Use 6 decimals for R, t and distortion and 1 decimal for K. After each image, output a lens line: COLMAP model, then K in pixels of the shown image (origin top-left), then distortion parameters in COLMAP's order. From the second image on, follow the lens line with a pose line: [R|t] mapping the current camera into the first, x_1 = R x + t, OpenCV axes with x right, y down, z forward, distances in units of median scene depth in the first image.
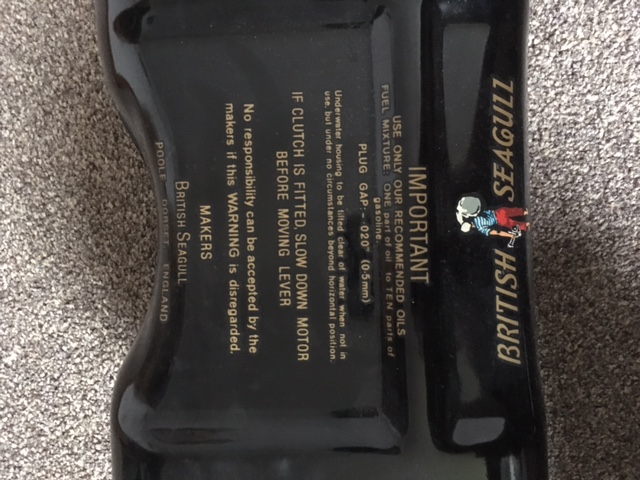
lens RADIAL K [[543.3, 0, 319.0], [0, 543.3, 239.9], [0, 0, 1]] dist [0.049113, -0.028001]
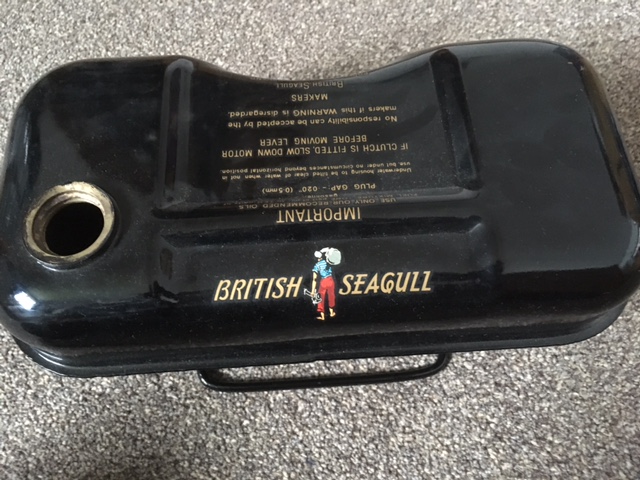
lens RADIAL K [[543.3, 0, 319.6], [0, 543.3, 241.1], [0, 0, 1]] dist [0.049113, -0.028001]
pose [[0.032260, 0.929276, -0.367974, 0.717304], [-0.999420, 0.025958, -0.022063, 0.001948], [-0.010951, 0.368472, 0.929574, -0.253024]]
